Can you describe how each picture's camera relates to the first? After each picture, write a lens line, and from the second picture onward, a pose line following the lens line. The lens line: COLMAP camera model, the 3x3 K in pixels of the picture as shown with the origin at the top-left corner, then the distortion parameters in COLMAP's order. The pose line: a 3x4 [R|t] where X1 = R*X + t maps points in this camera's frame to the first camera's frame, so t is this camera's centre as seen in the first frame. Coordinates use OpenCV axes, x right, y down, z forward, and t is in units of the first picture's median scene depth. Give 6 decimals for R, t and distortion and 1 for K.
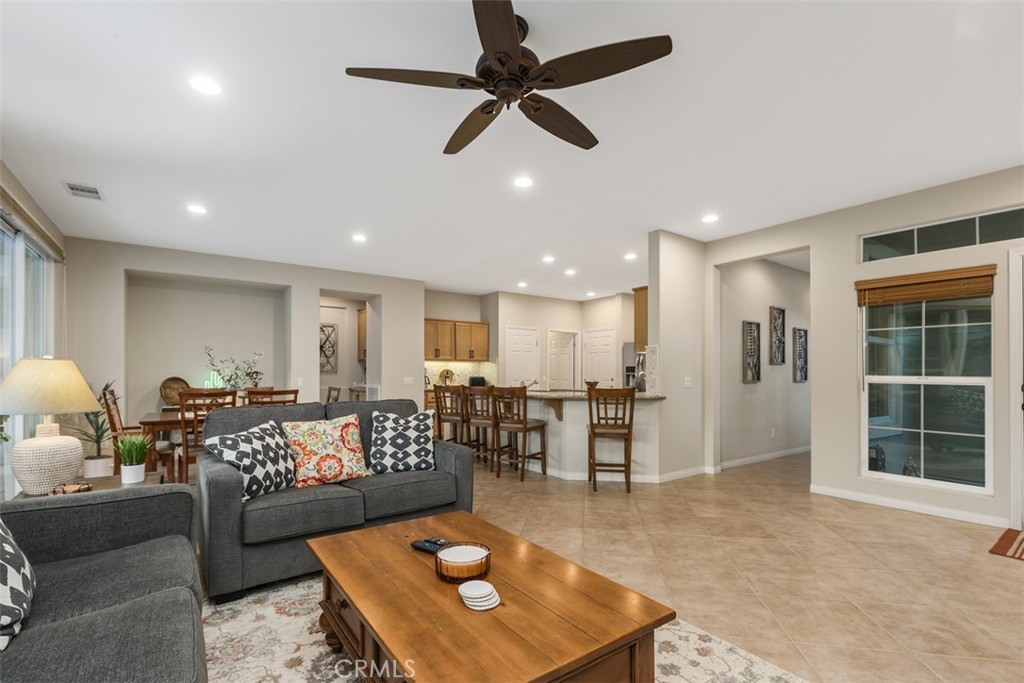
lens RADIAL K [[463.6, 0, 509.7], [0, 463.6, 372.4], [0, 0, 1]] dist [0.002393, -0.000093]
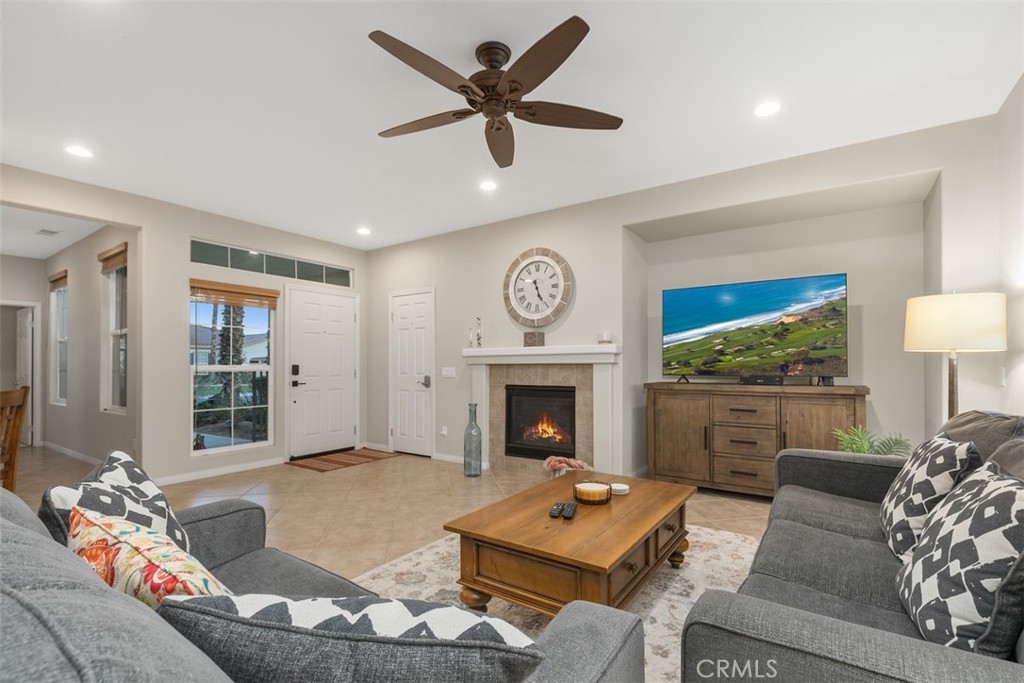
lens RADIAL K [[463.6, 0, 512.5], [0, 463.6, 356.4], [0, 0, 1]] dist [0.002393, -0.000093]
pose [[-0.332166, 0.015987, 0.943085, -0.560689], [0.001133, 0.999862, -0.016550, 0.005981], [-0.943220, -0.004429, -0.332138, 0.695925]]
